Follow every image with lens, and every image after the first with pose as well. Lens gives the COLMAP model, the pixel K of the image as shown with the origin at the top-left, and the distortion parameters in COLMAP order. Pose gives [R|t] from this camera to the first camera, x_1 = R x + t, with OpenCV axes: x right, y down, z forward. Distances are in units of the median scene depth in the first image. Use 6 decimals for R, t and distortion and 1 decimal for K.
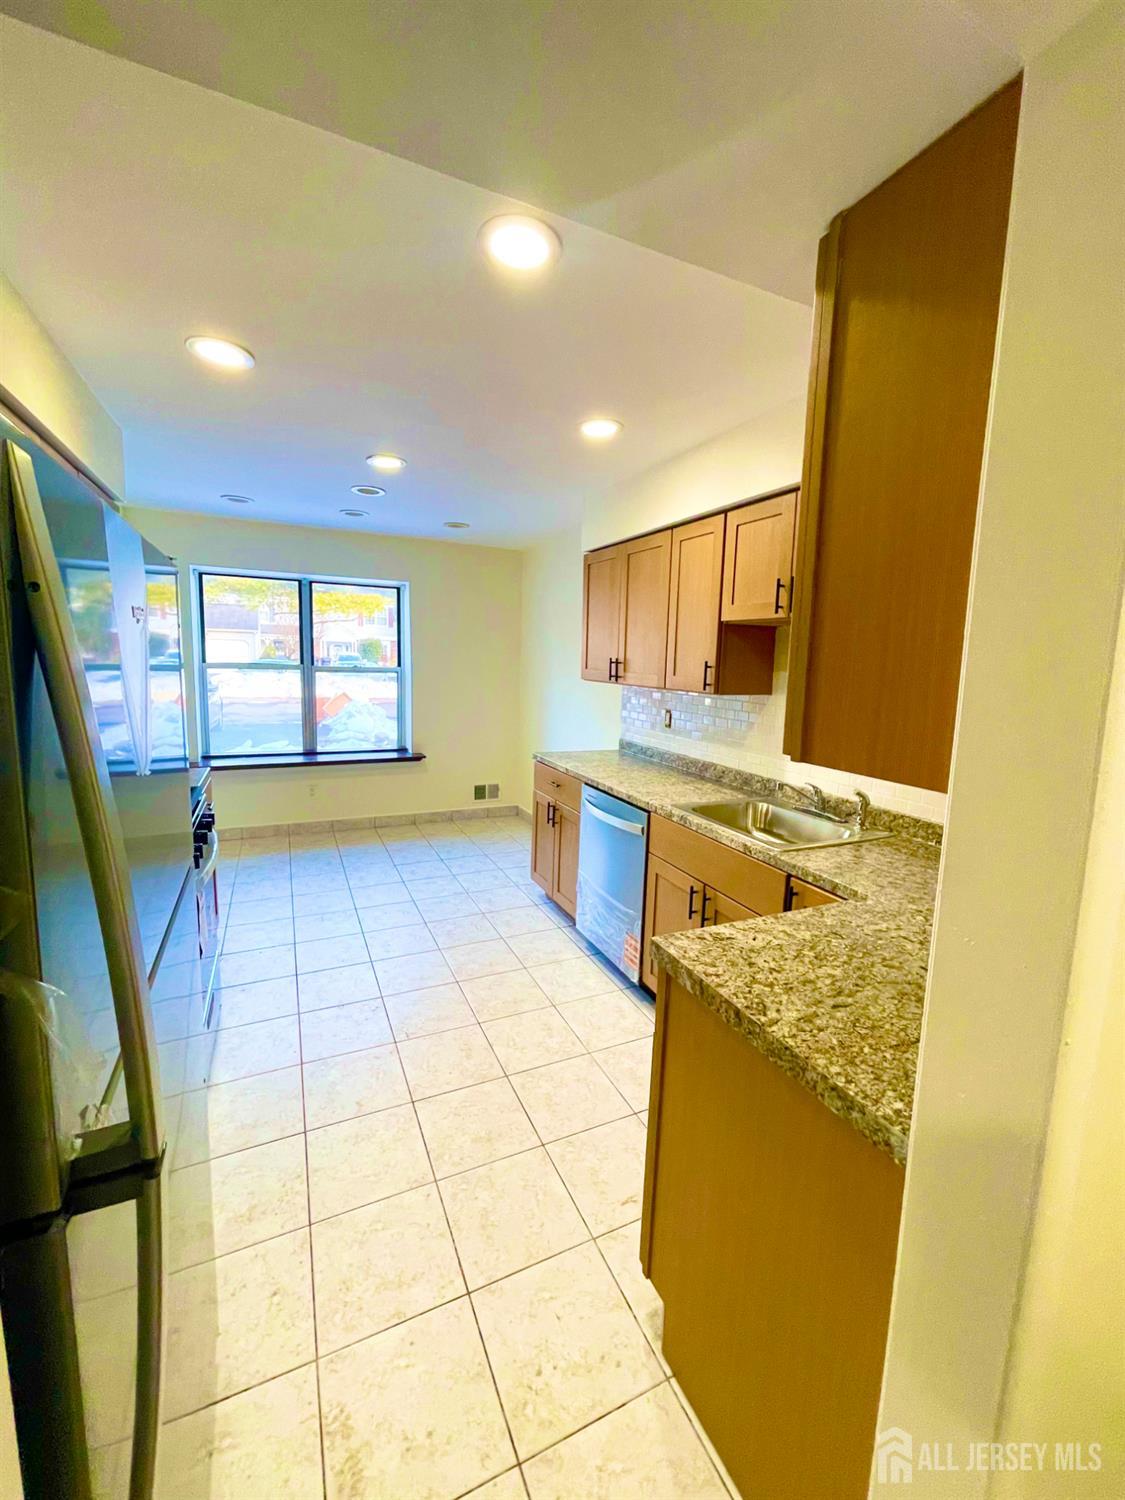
lens RADIAL K [[604.6, 0, 560.8], [0, 604.6, 739.9], [0, 0, 1]] dist [-0.000148, 0.000025]
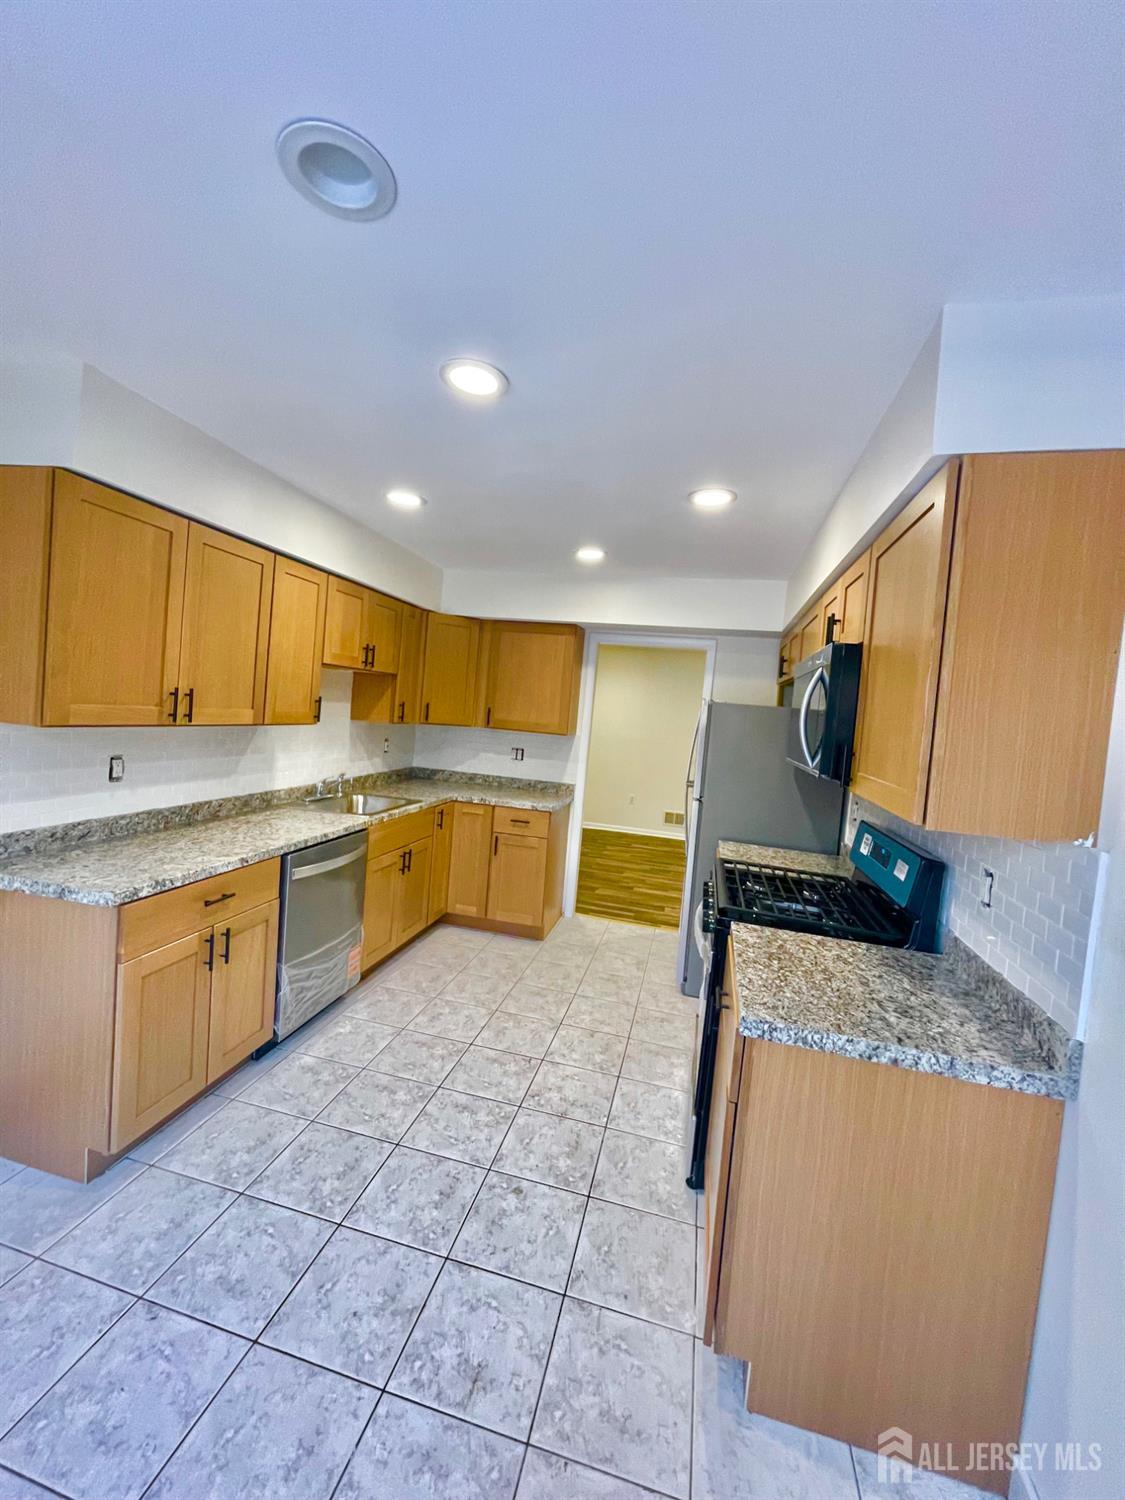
lens RADIAL K [[604.6, 0, 560.8], [0, 604.6, 739.9], [0, 0, 1]] dist [-0.000148, 0.000025]
pose [[-0.779577, -0.129383, 0.612797, -0.738392], [-0.022721, 0.983628, 0.178774, -0.235934], [-0.625895, 0.125444, -0.769753, 1.429566]]
